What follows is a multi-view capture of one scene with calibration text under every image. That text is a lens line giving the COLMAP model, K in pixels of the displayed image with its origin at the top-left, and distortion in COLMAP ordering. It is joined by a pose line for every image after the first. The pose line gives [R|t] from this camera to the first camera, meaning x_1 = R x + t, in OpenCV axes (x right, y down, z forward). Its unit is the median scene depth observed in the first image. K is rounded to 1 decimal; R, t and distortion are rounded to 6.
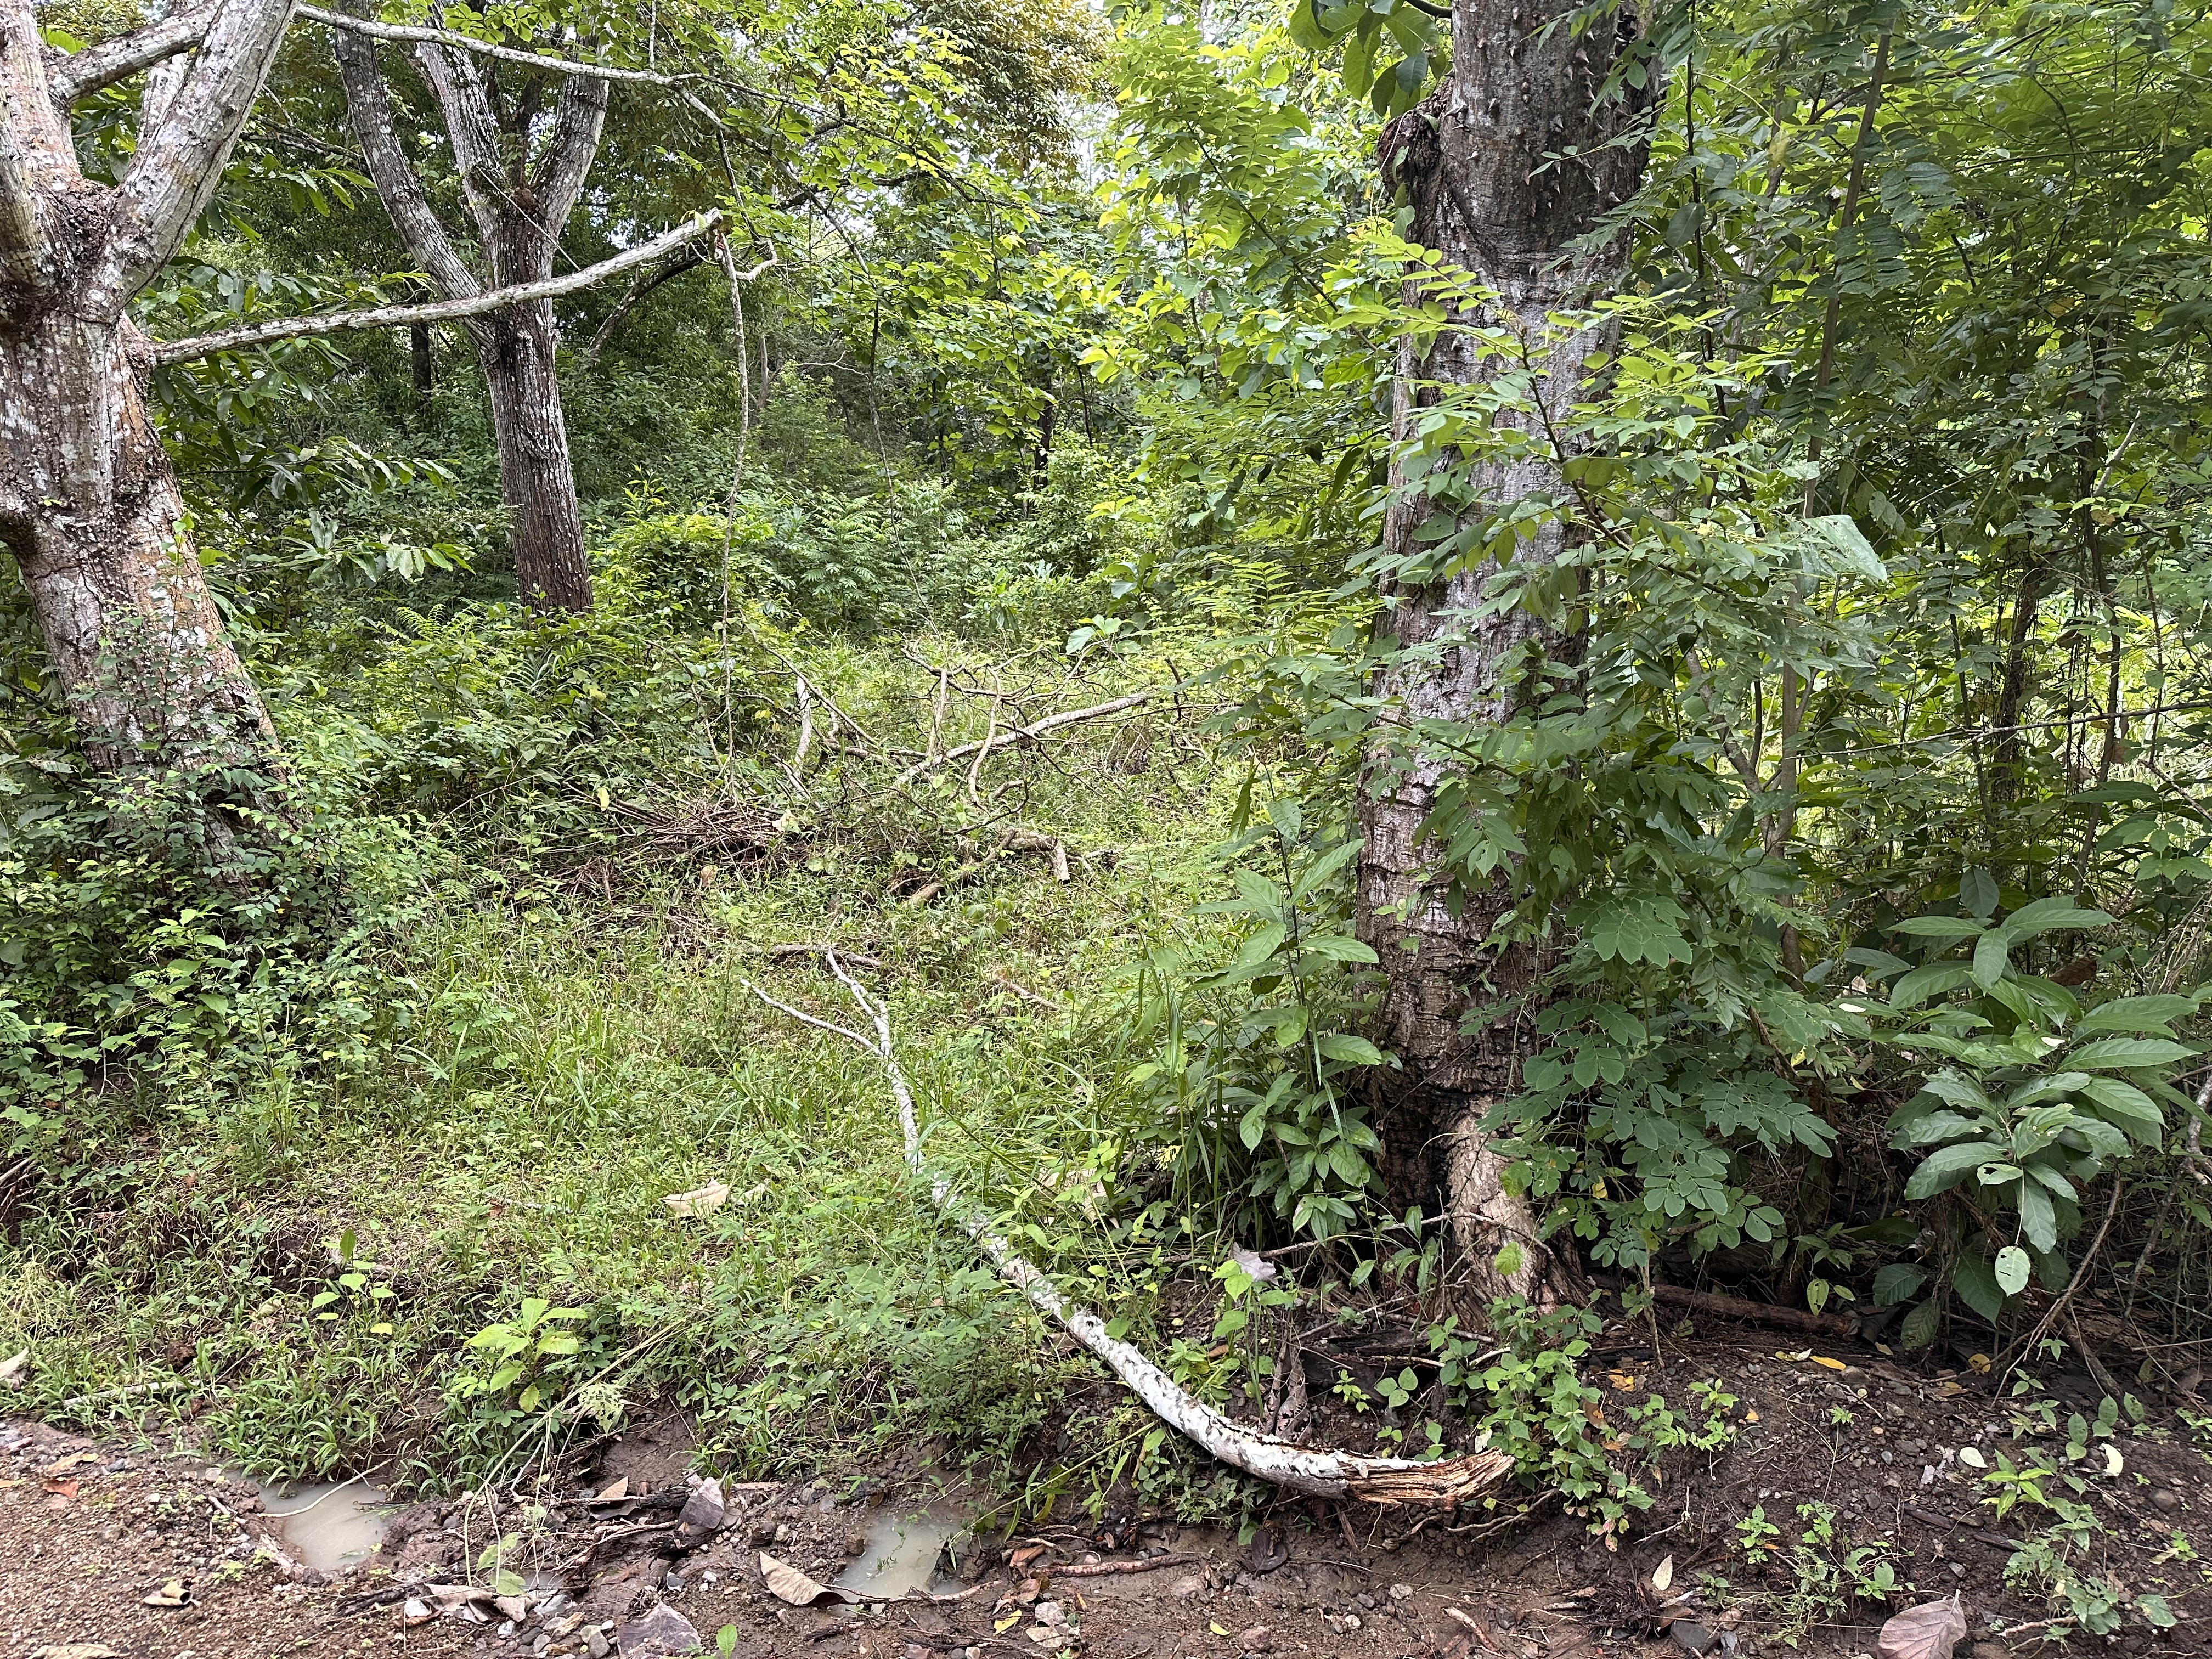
lens RADIAL K [[1553.4, 0, 1106.0], [0, 1553.4, 829.5], [0, 0, 1]] dist [-0.009599, -0.005131]
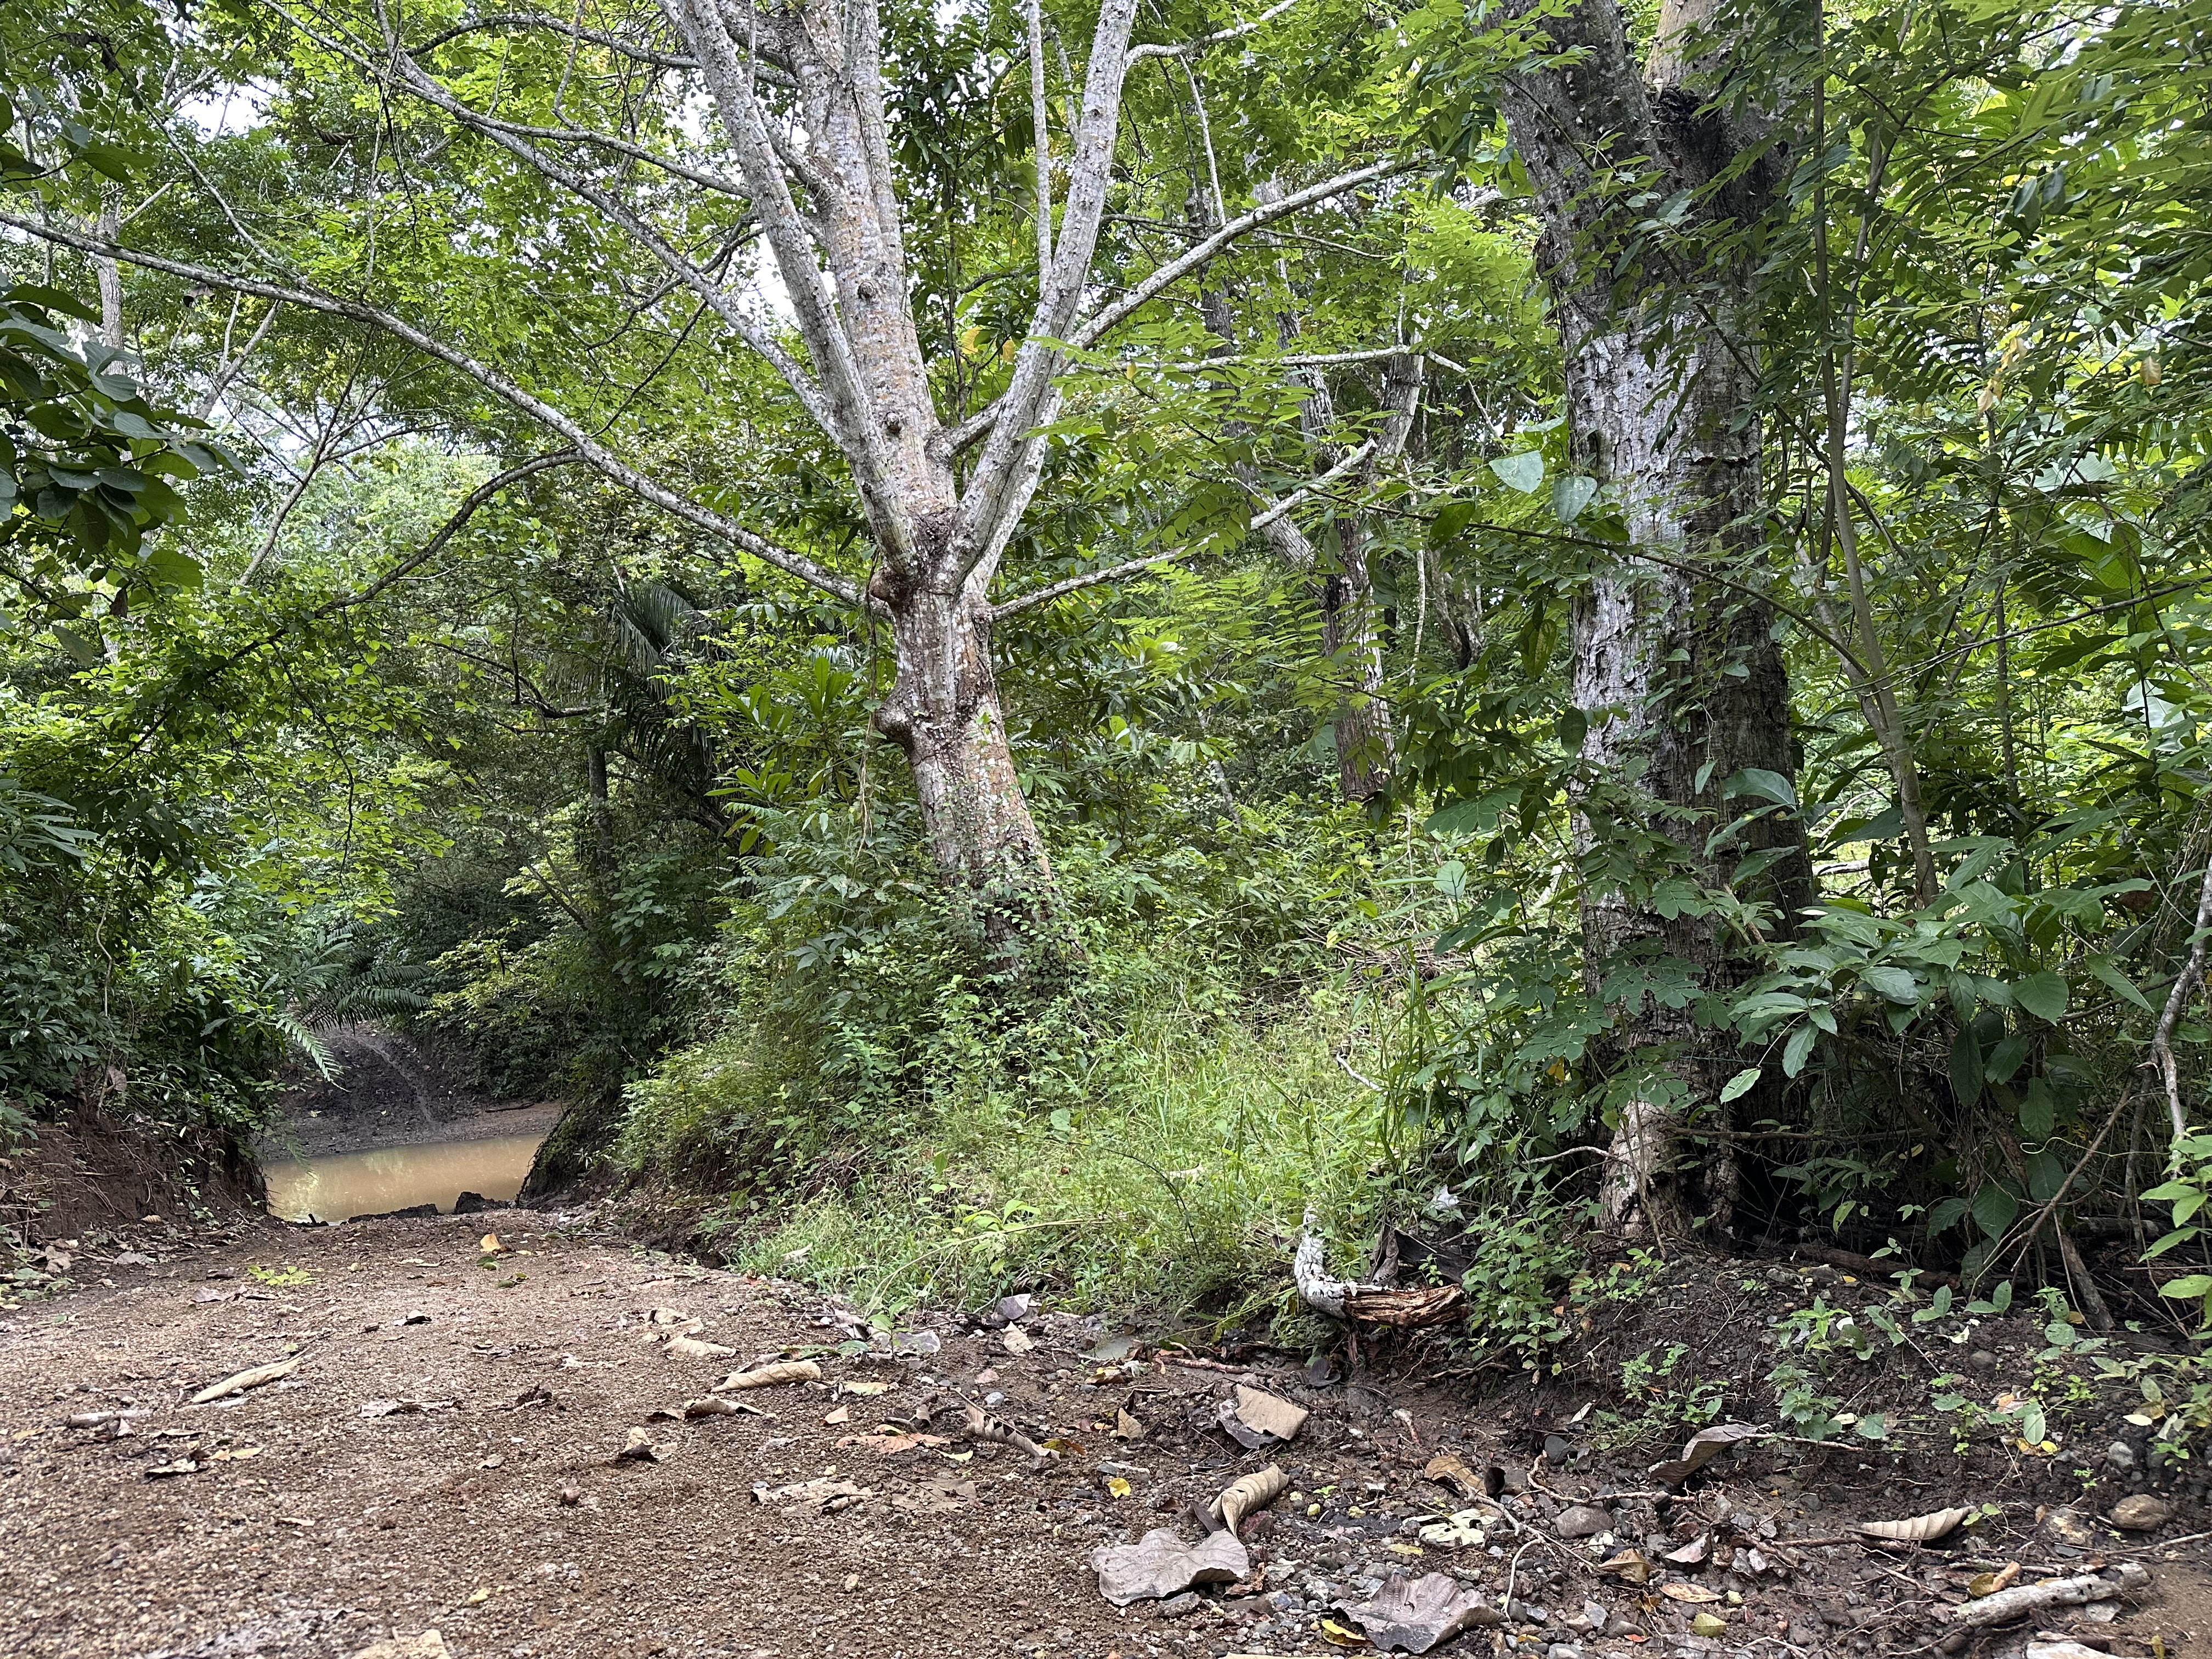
lens RADIAL K [[1532.4, 0, 1105.1], [0, 1532.4, 837.3], [0, 0, 1]] dist [0.115403, -0.000956]
pose [[0.793340, -0.055141, -0.606276, 0.370602], [-0.042854, 0.988361, -0.145968, 0.120509], [0.607268, 0.141784, 0.781743, -0.056037]]
